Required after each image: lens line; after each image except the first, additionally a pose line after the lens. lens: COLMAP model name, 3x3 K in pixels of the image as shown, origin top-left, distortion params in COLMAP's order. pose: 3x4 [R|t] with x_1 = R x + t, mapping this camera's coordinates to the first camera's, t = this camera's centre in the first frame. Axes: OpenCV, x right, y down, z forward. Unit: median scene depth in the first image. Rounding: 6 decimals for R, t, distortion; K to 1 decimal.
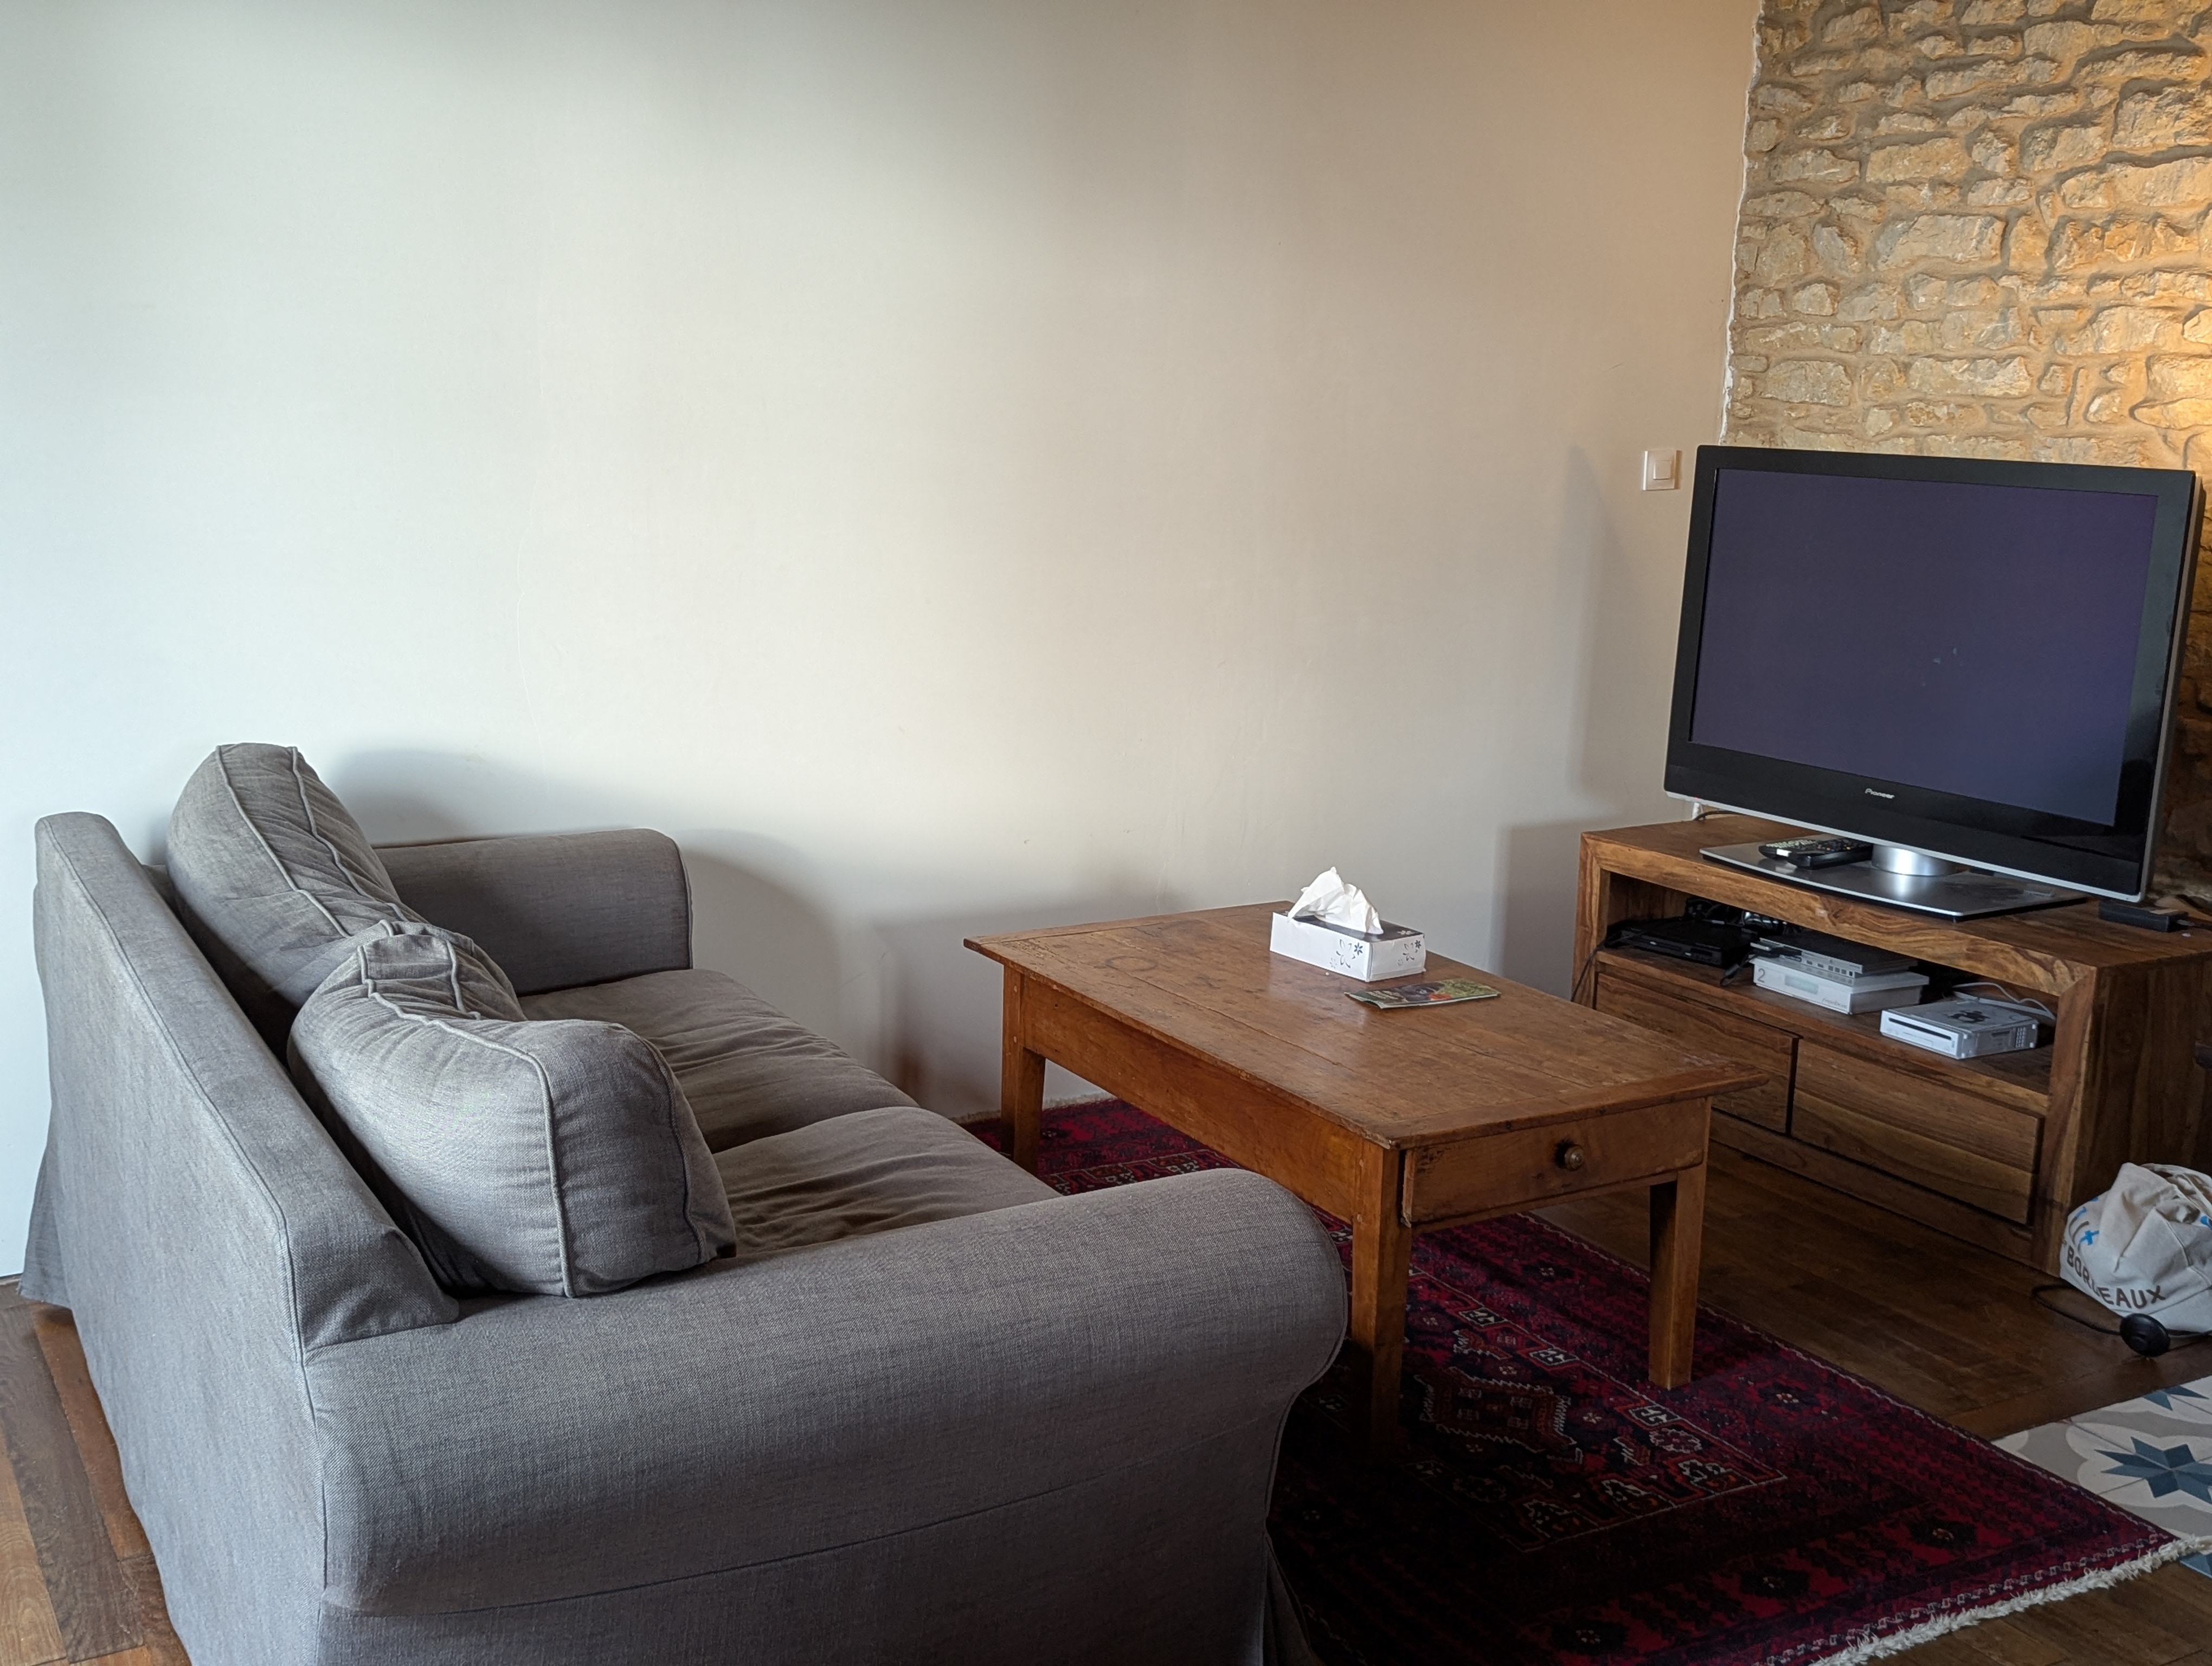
lens RADIAL K [[2321.3, 0, 1105.4], [0, 2321.3, 833.2], [0, 0, 1]] dist [0.051631, 0.000000]
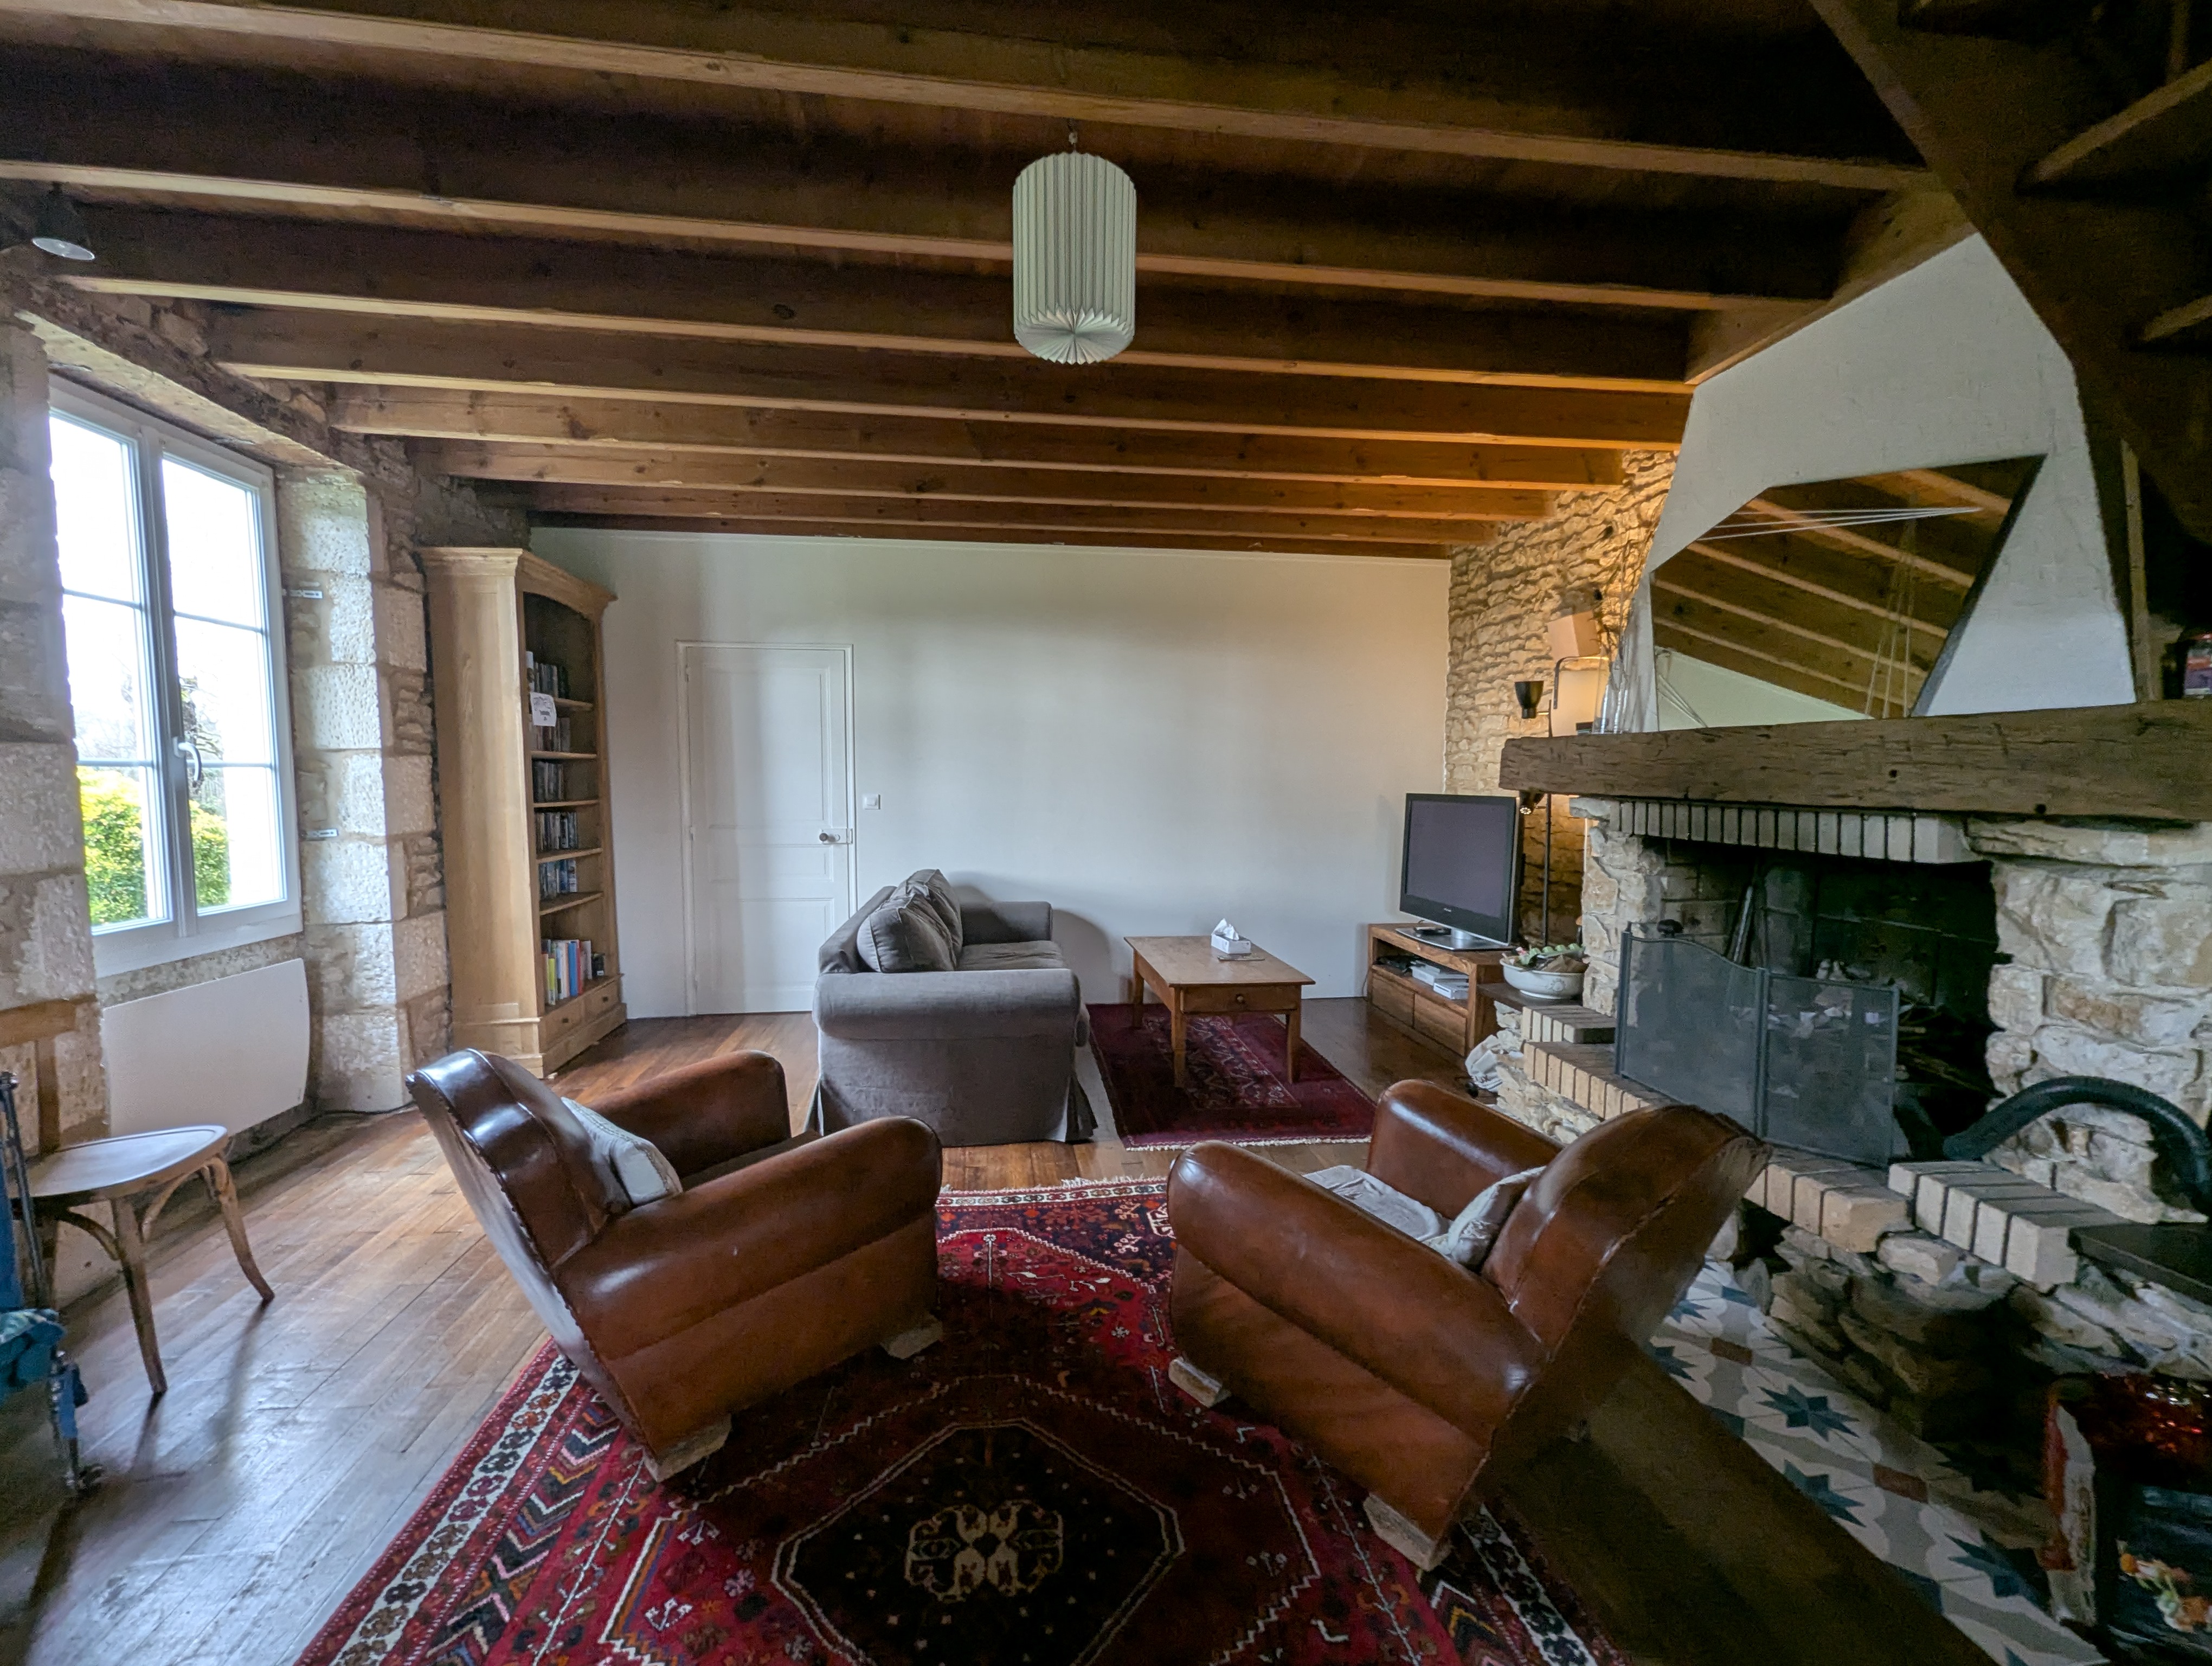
lens RADIAL K [[888.0, 0, 1102.9], [0, 888.0, 843.7], [0, 0, 1]] dist [-0.000382, -0.000008]
pose [[0.923215, 0.013765, -0.384038, 0.352540], [-0.065620, 0.990327, -0.122253, 0.062792], [0.378641, 0.138066, 0.915188, -0.172844]]
